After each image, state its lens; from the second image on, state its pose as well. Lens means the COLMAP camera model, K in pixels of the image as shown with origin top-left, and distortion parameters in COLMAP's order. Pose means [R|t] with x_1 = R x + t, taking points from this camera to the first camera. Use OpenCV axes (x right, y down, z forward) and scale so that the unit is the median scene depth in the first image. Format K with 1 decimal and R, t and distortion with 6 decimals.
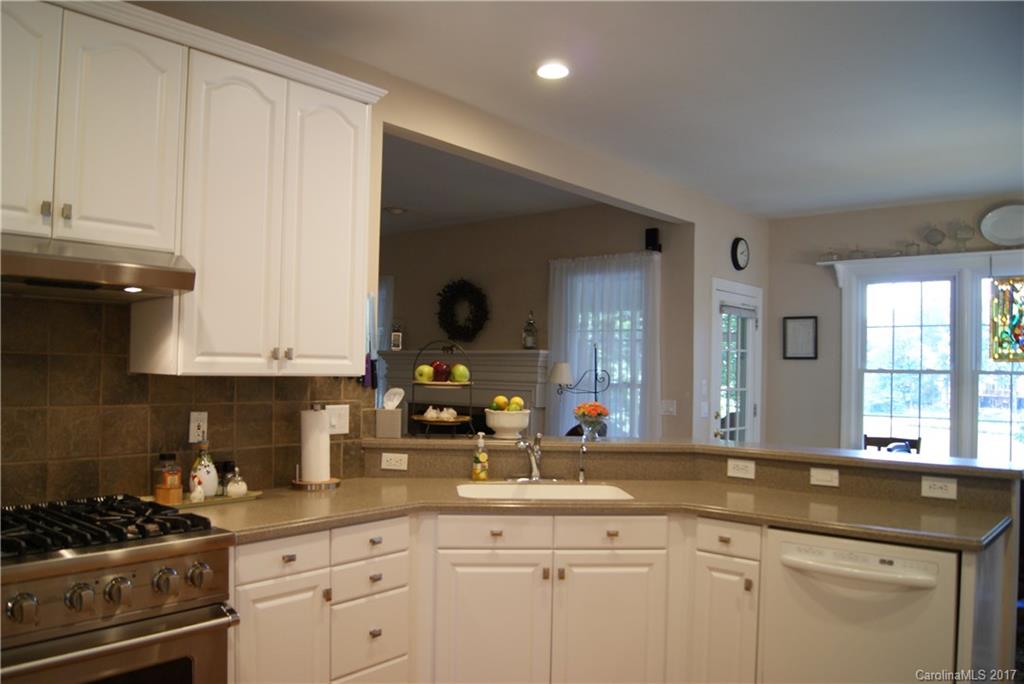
lens RADIAL K [[805.7, 0, 511.5], [0, 805.7, 344.1], [0, 0, 1]] dist [-0.075856, 0.003342]
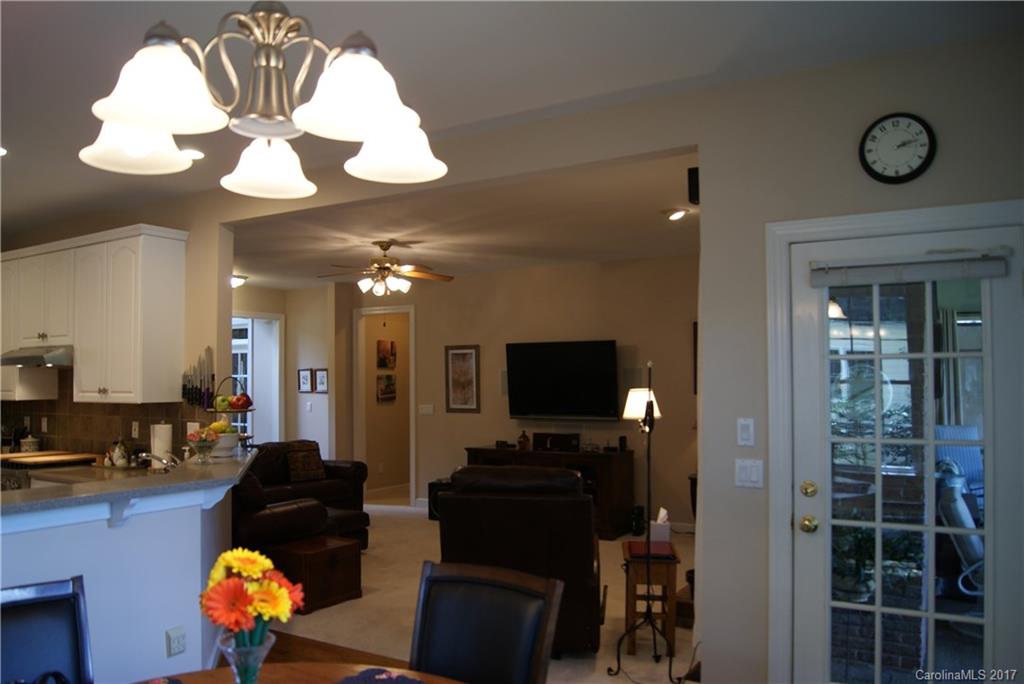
lens RADIAL K [[805.7, 0, 513.8], [0, 805.7, 349.4], [0, 0, 1]] dist [-0.075856, 0.003342]
pose [[0.136238, -0.059658, -0.988878, 1.586947], [0.036250, 0.997817, -0.055203, 0.049675], [0.990013, -0.028326, 0.138103, 1.616361]]
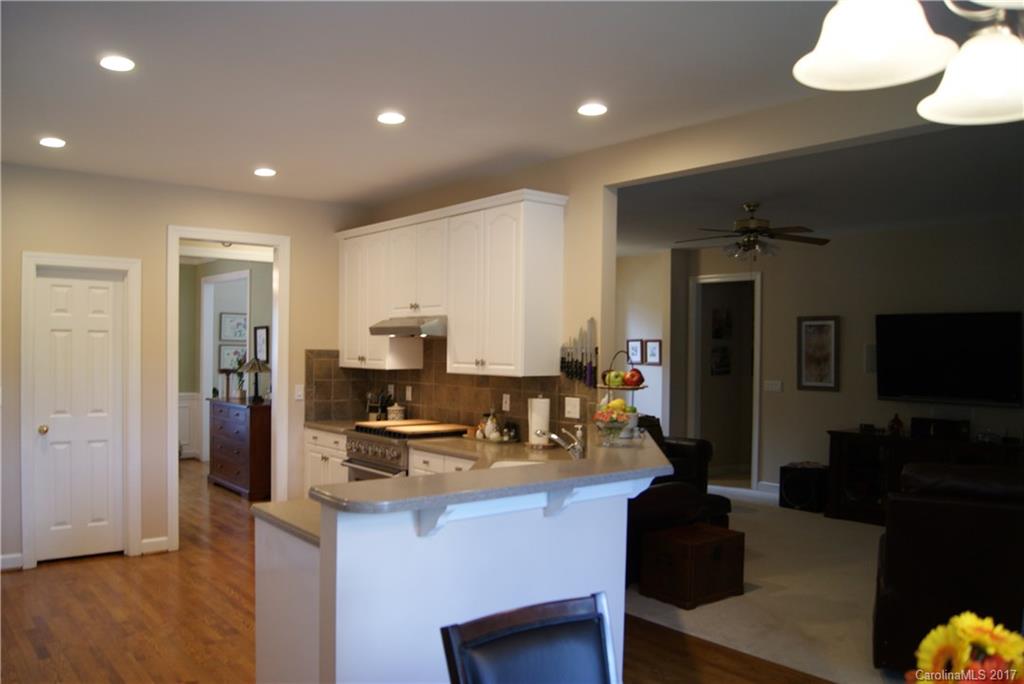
lens RADIAL K [[805.7, 0, 506.1], [0, 805.7, 344.5], [0, 0, 1]] dist [-0.075856, 0.003342]
pose [[-0.195637, -0.026929, -0.980307, 1.430416], [0.012032, 0.999482, -0.029857, 0.025504], [0.980603, -0.017636, -0.195212, 1.349610]]
